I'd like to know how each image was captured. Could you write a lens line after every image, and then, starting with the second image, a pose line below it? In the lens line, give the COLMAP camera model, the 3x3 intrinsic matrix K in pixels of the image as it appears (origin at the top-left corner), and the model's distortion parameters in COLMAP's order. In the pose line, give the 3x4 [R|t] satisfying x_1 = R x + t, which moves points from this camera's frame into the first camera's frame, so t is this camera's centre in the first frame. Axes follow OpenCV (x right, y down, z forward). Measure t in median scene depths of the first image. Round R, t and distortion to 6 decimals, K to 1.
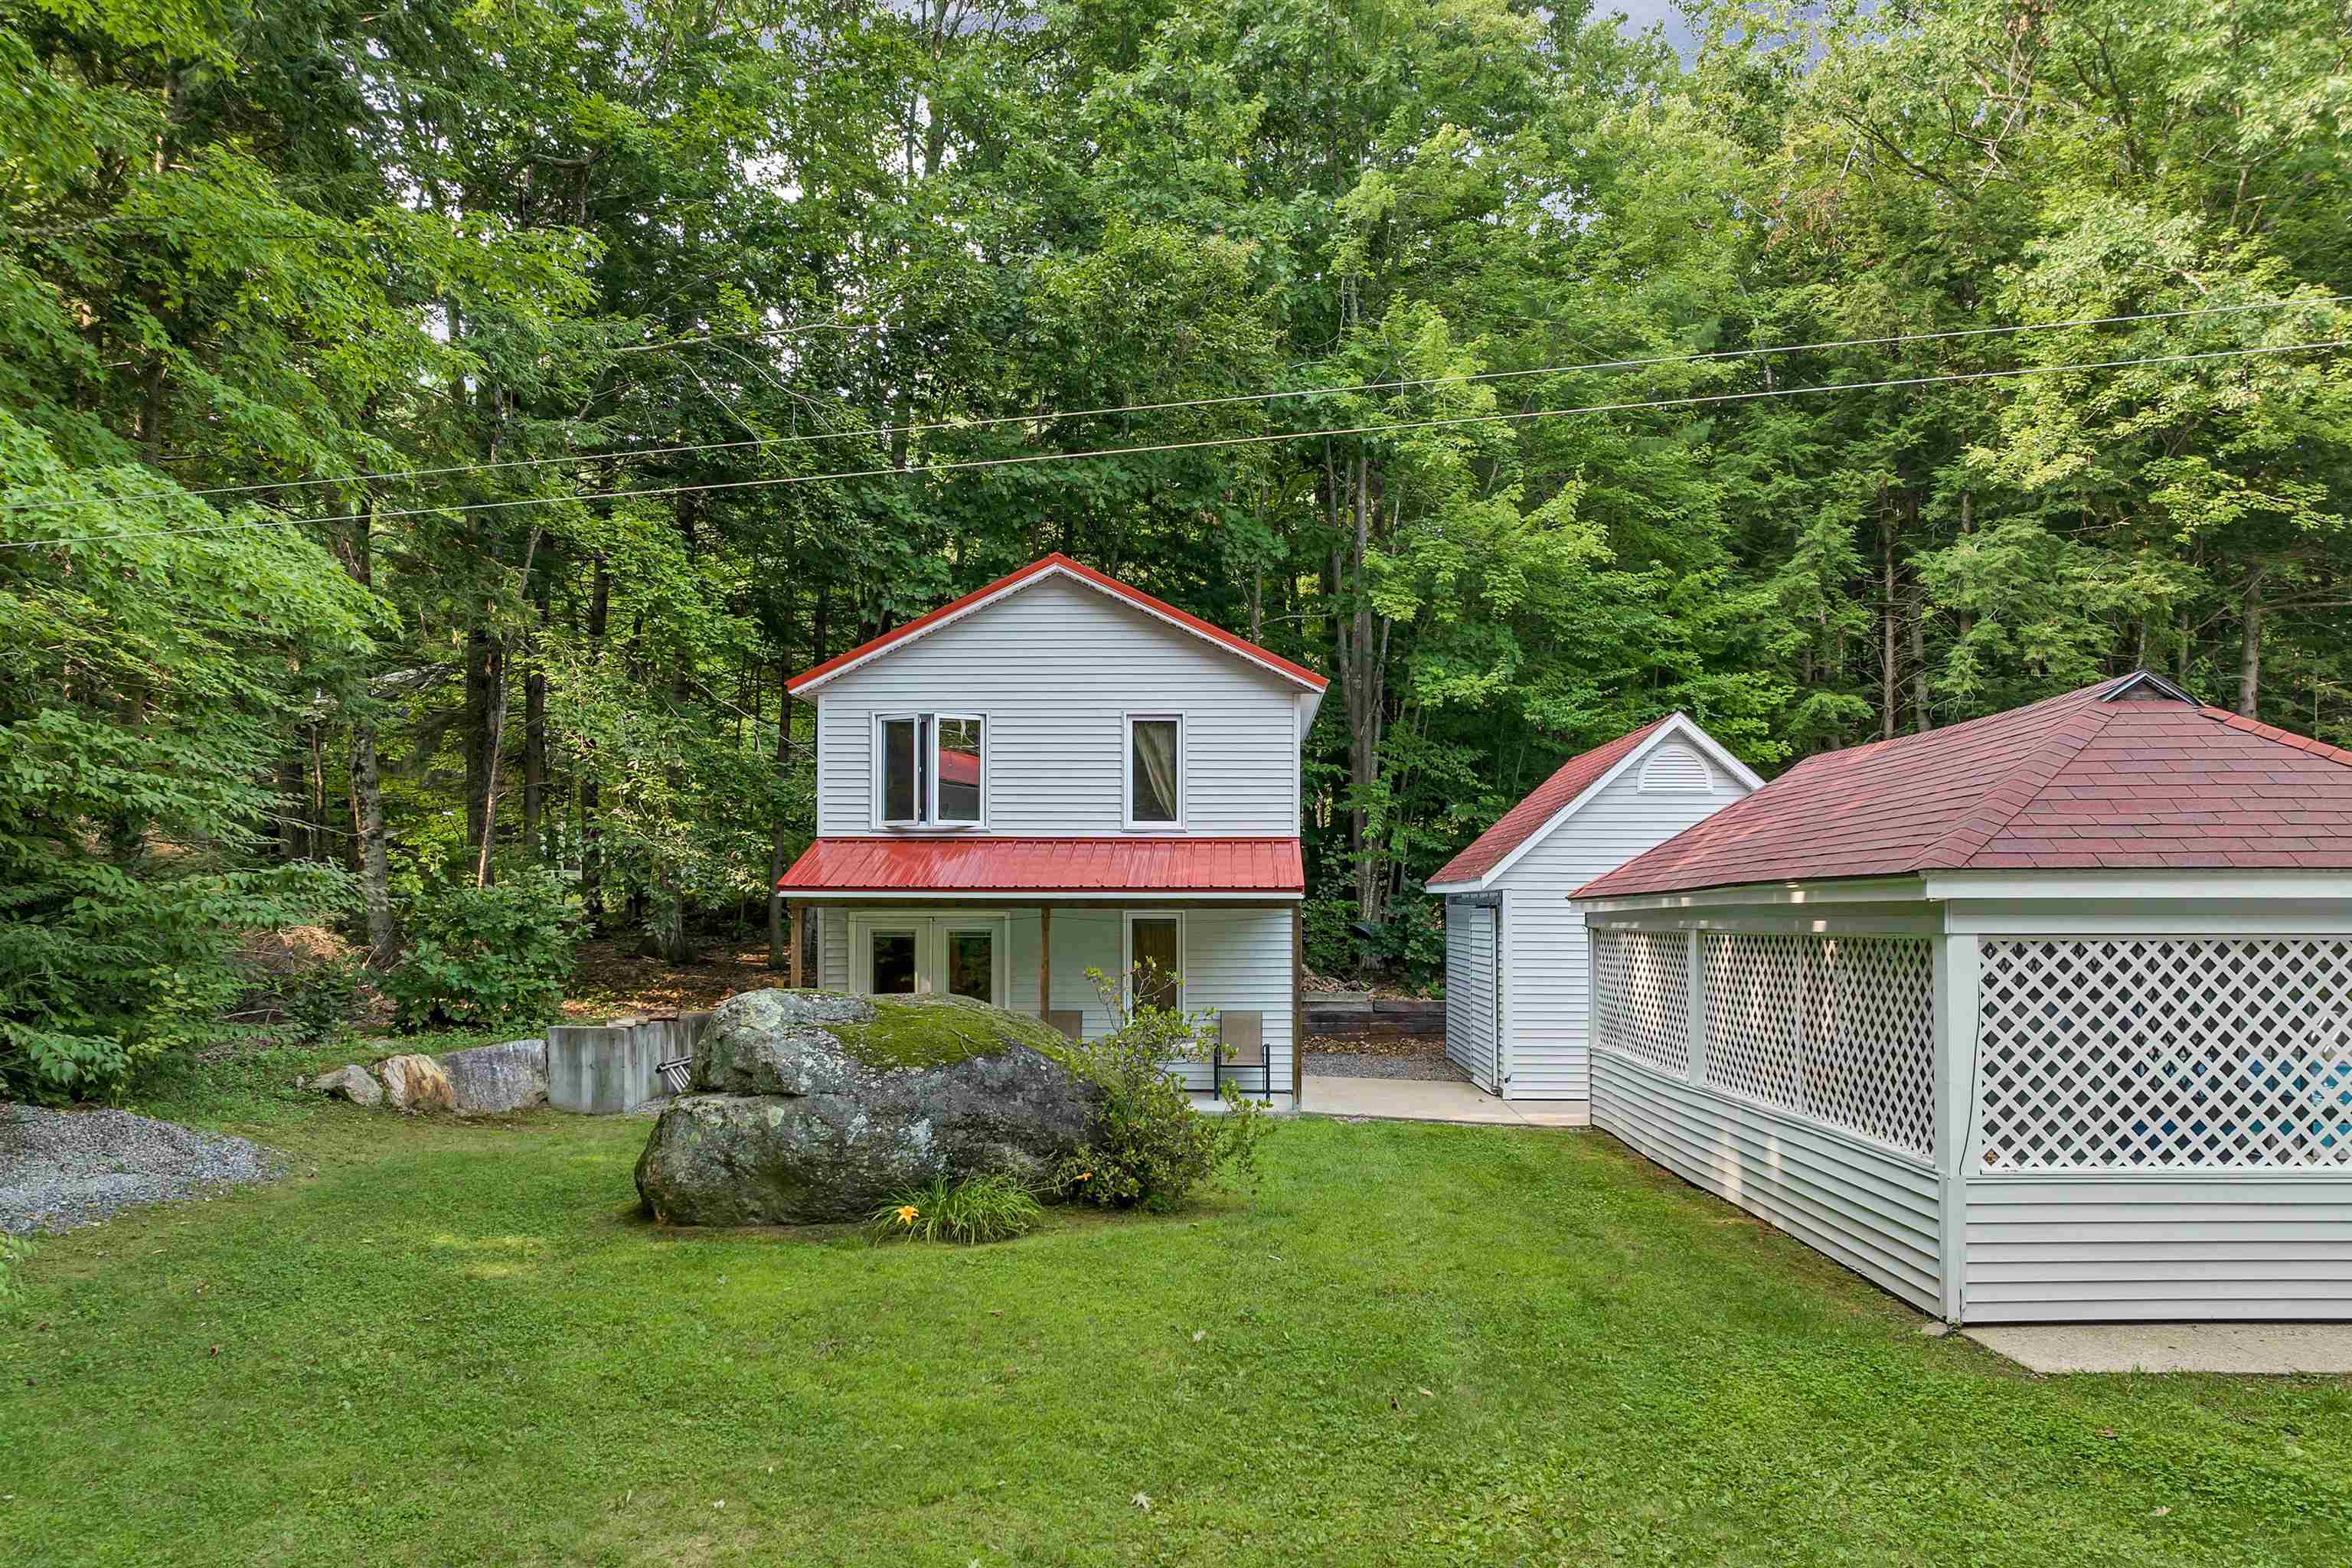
lens RADIAL K [[1723.5, 0, 1173.1], [0, 1723.5, 878.5], [0, 0, 1]] dist [-0.005653, -0.064432]
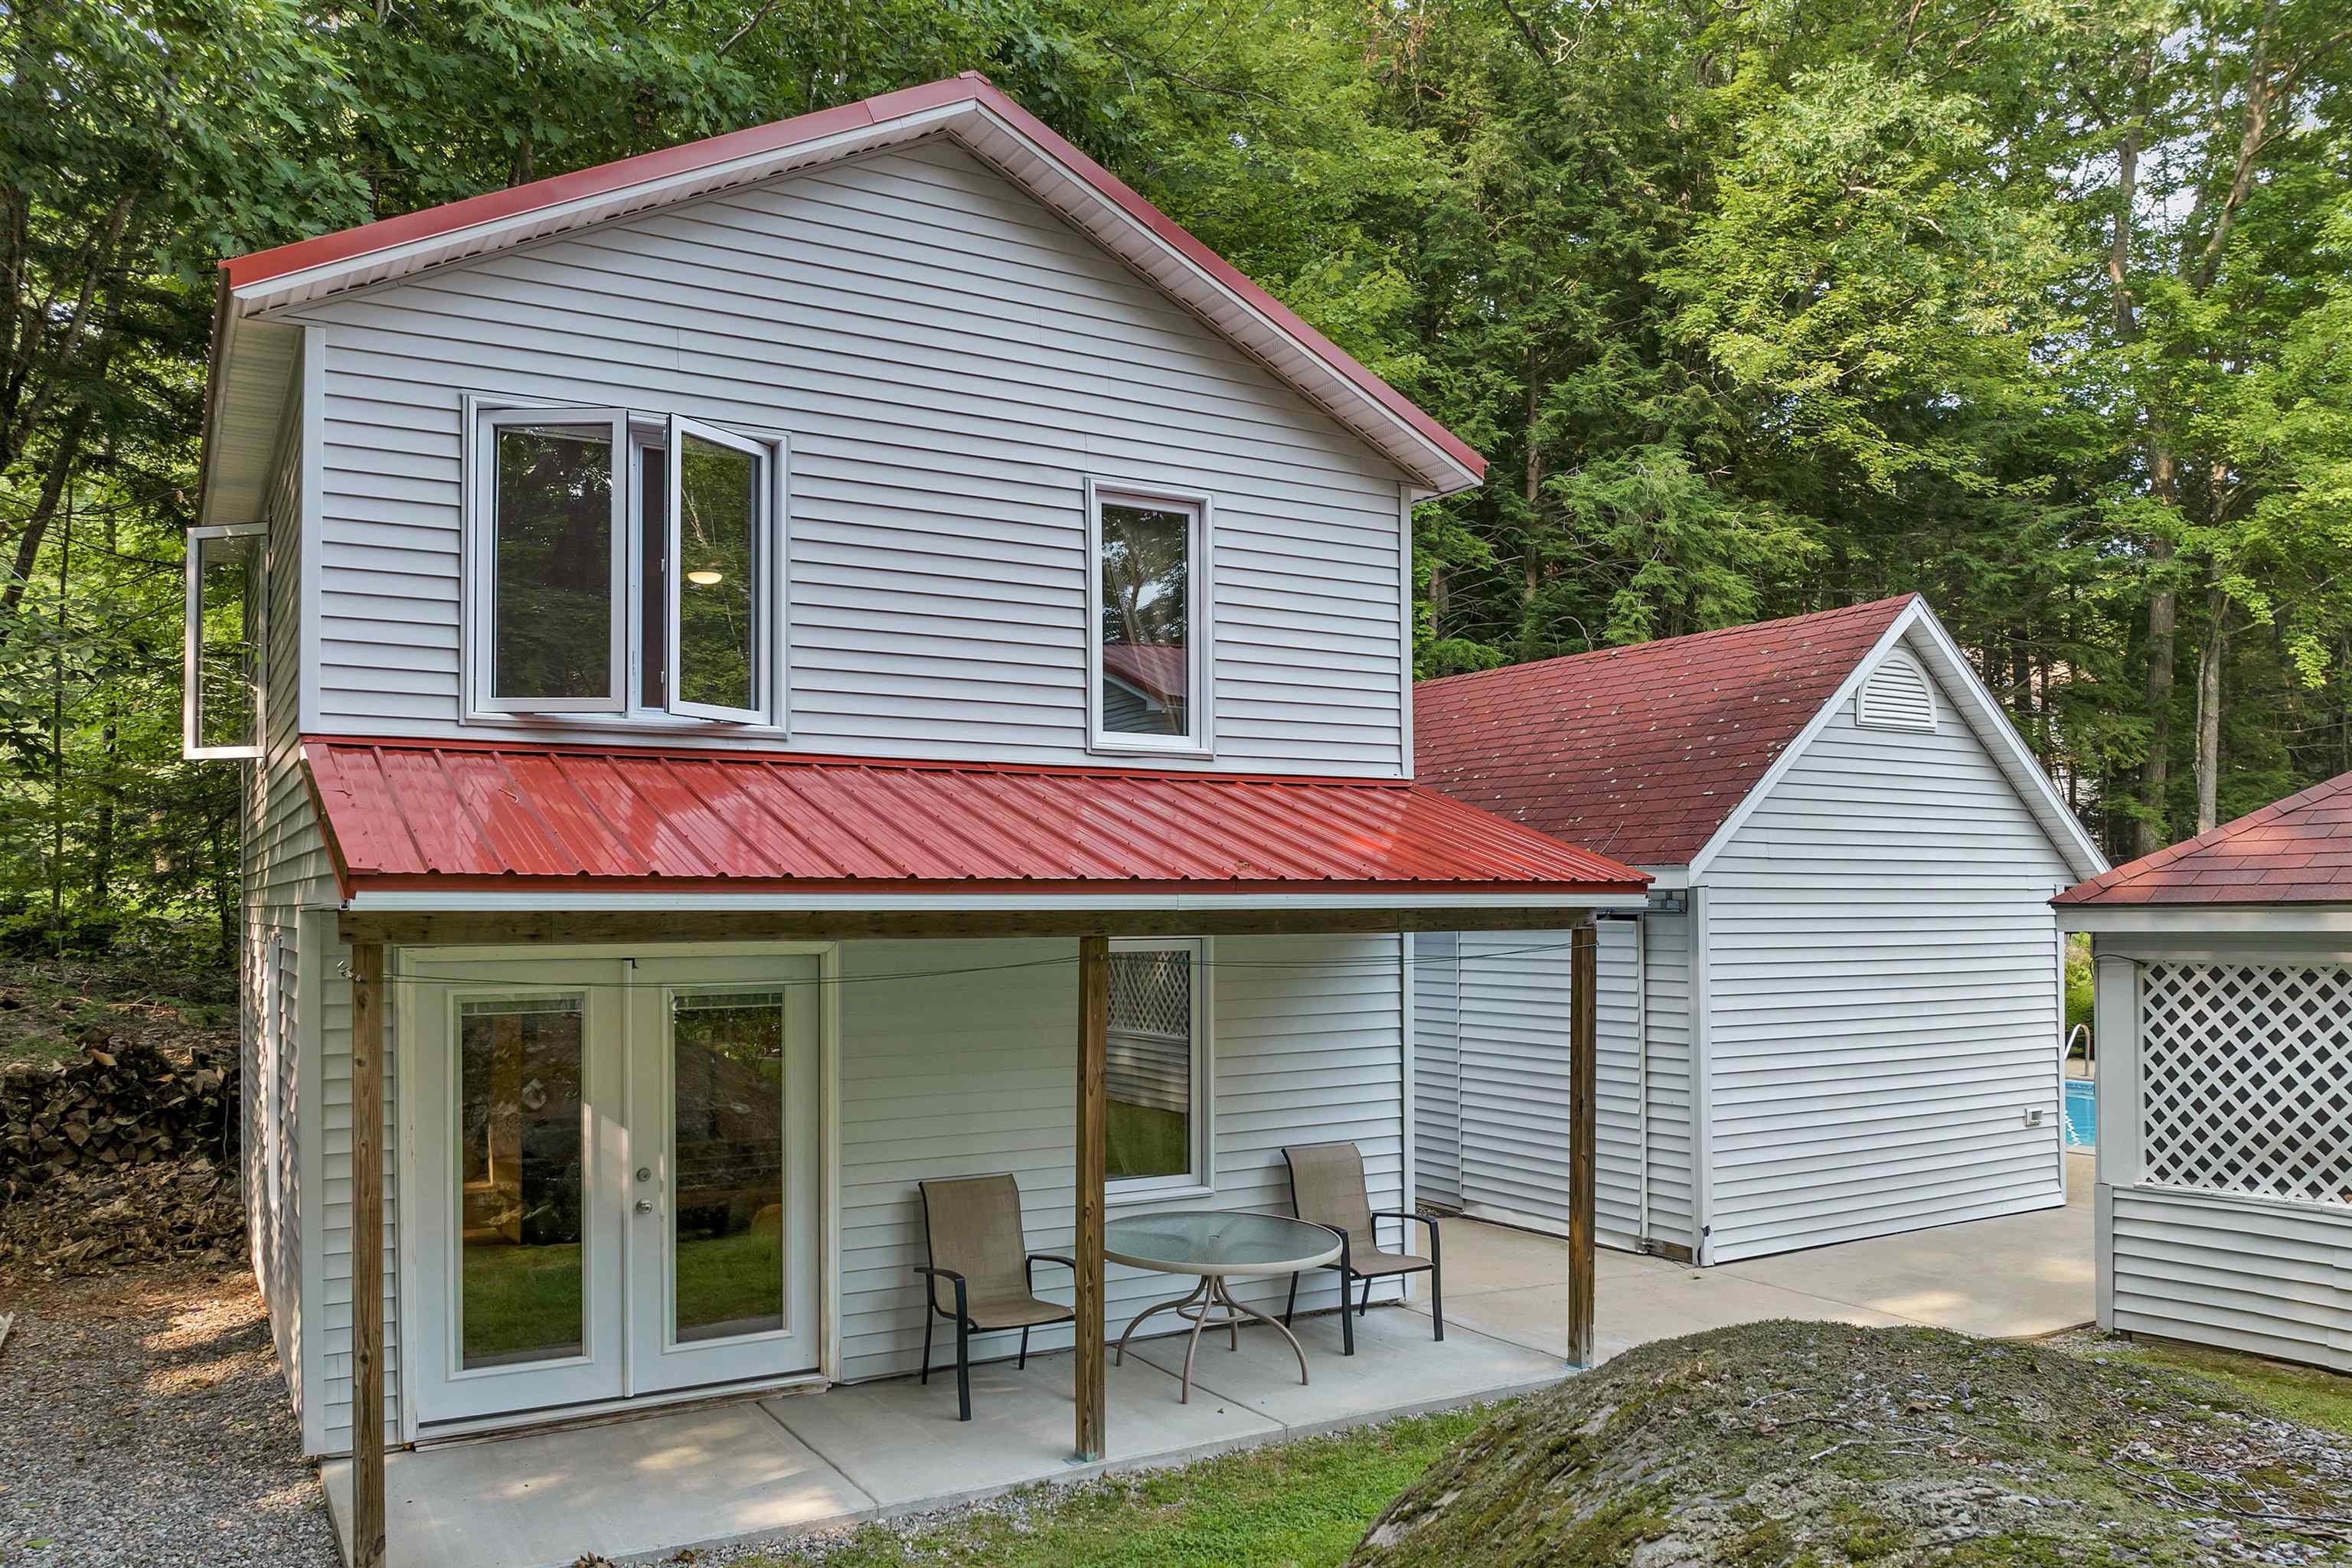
lens RADIAL K [[1723.5, 0, 1173.1], [0, 1723.5, 878.5], [0, 0, 1]] dist [-0.005653, -0.064432]
pose [[0.848272, 0.004288, 0.529544, -0.188954], [-0.006353, 0.999978, 0.002080, 0.002742], [-0.529523, -0.005129, 0.848280, 0.483097]]
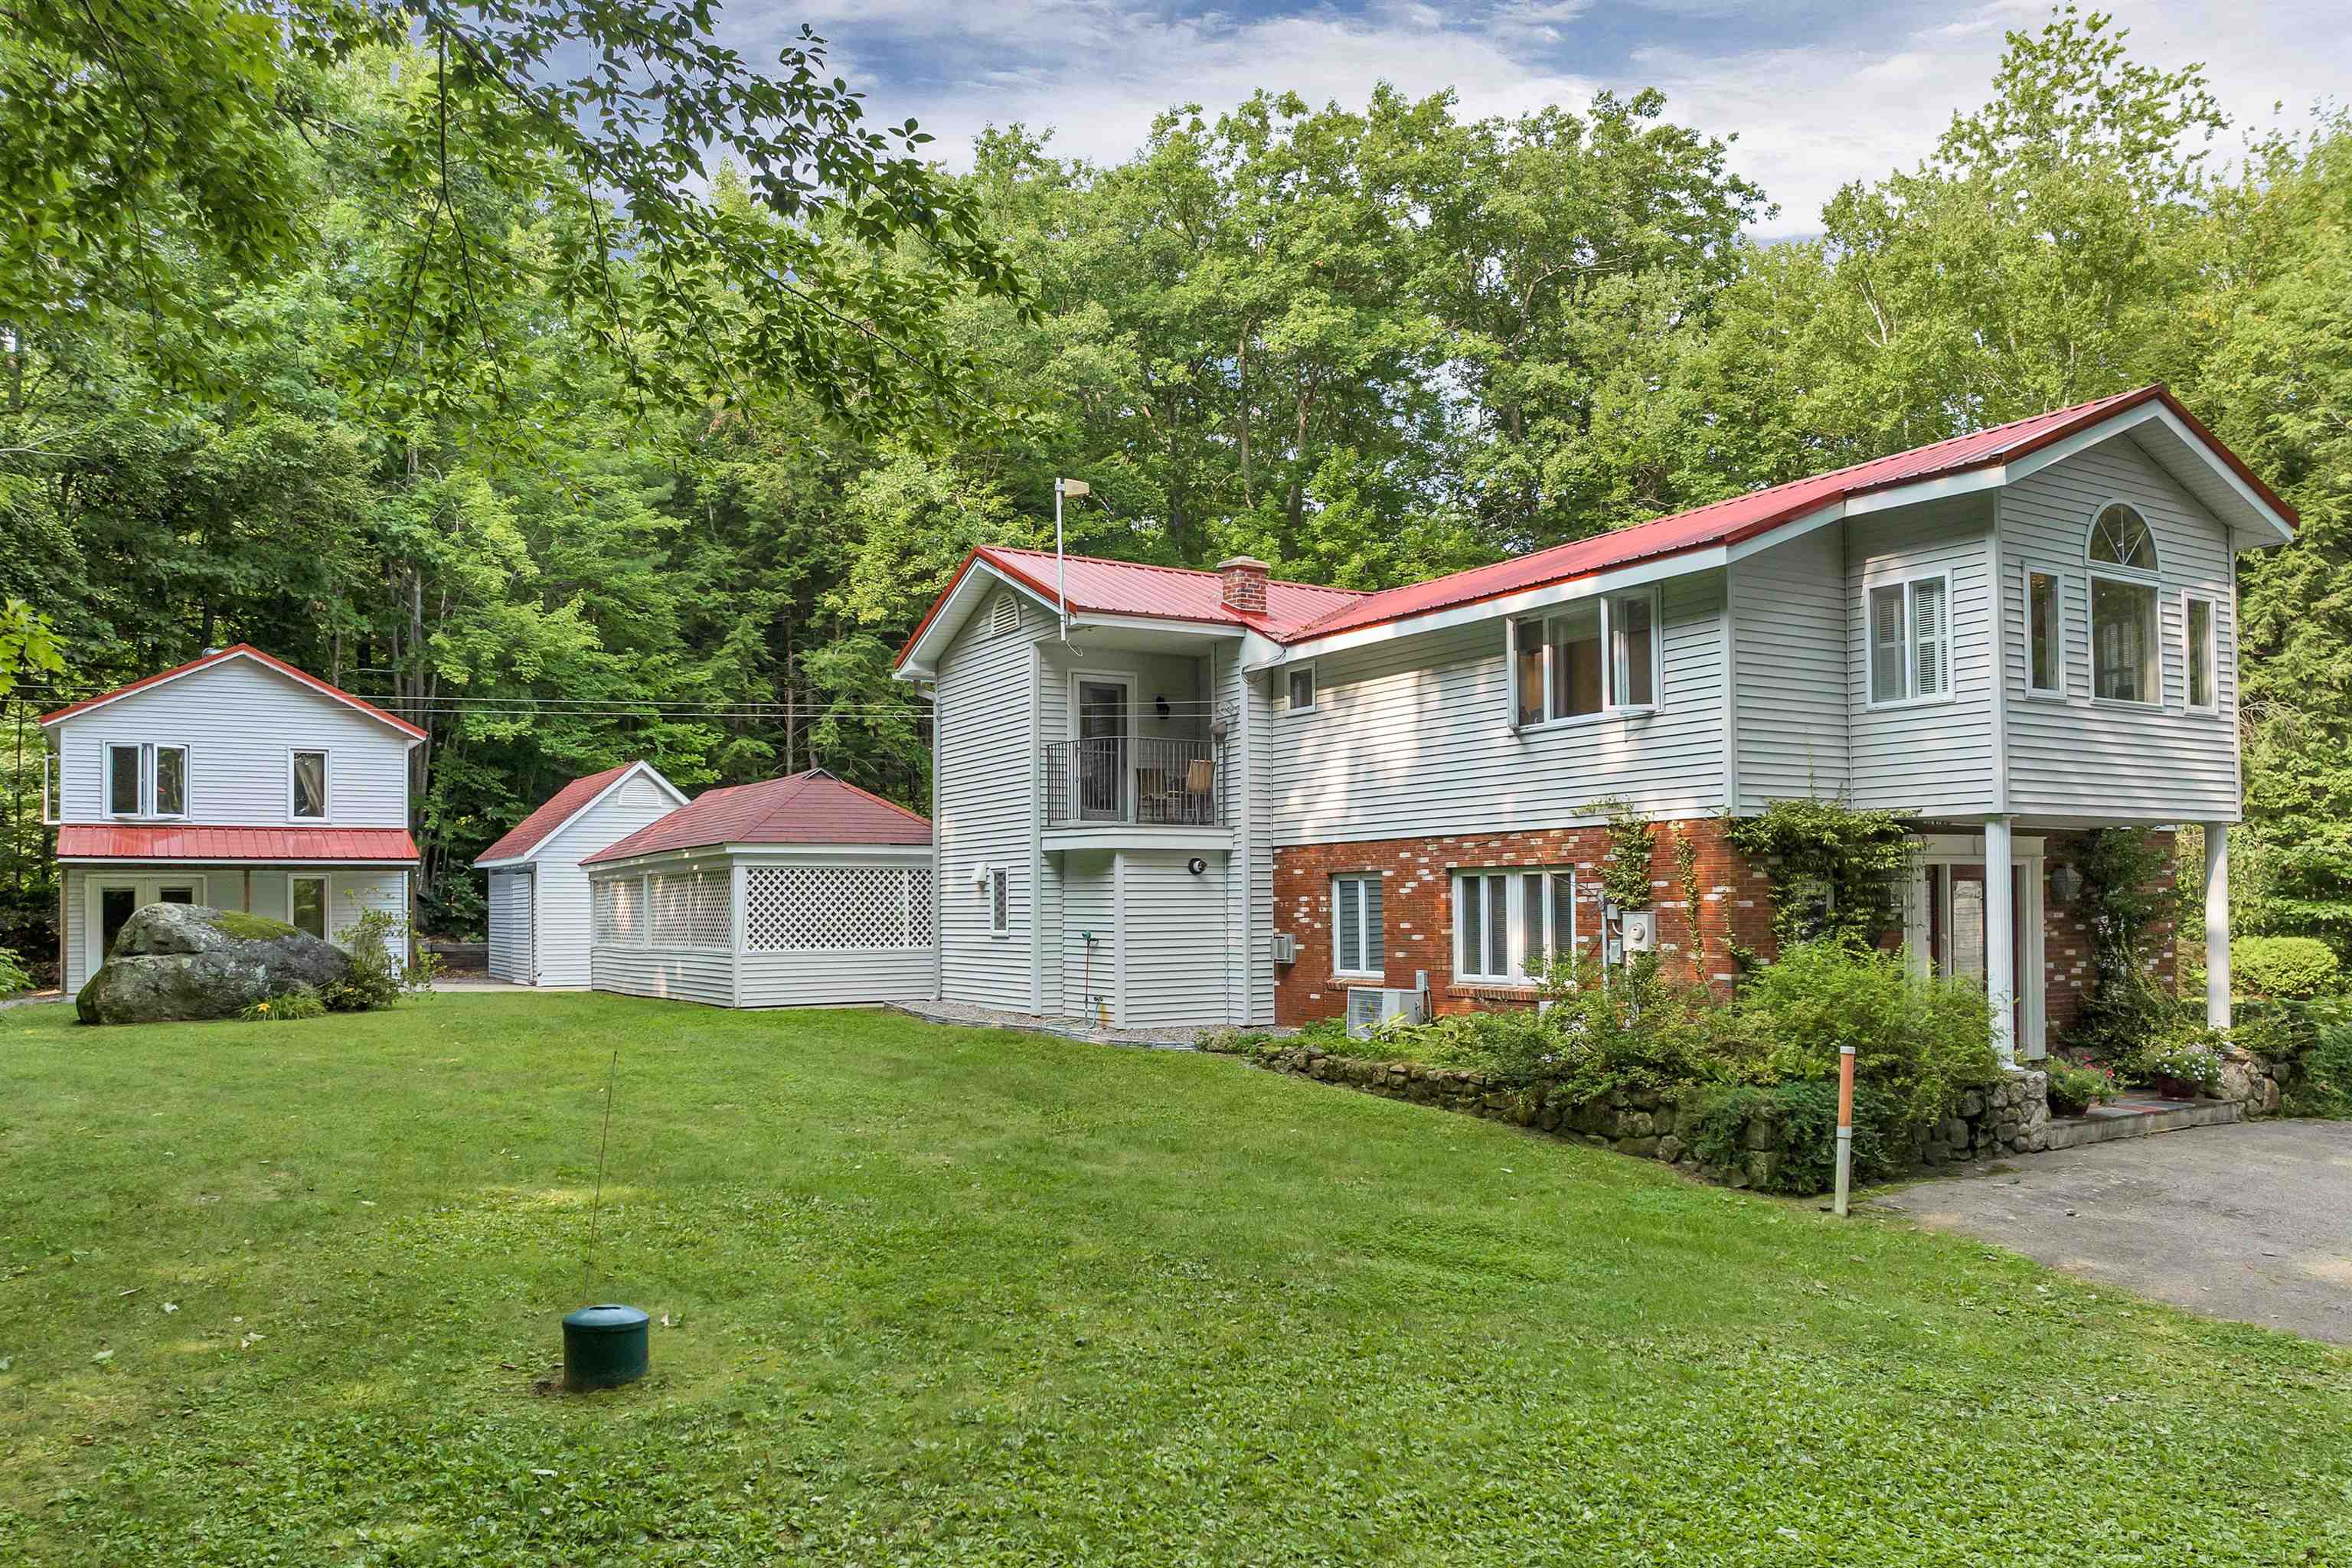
lens RADIAL K [[1723.5, 0, 1173.1], [0, 1723.5, 878.5], [0, 0, 1]] dist [-0.005653, -0.064432]
pose [[0.837986, 0.000655, 0.545692, -0.159551], [-0.000716, 1.000000, -0.000101, 0.017825], [-0.545692, -0.000306, 0.837986, -0.581575]]
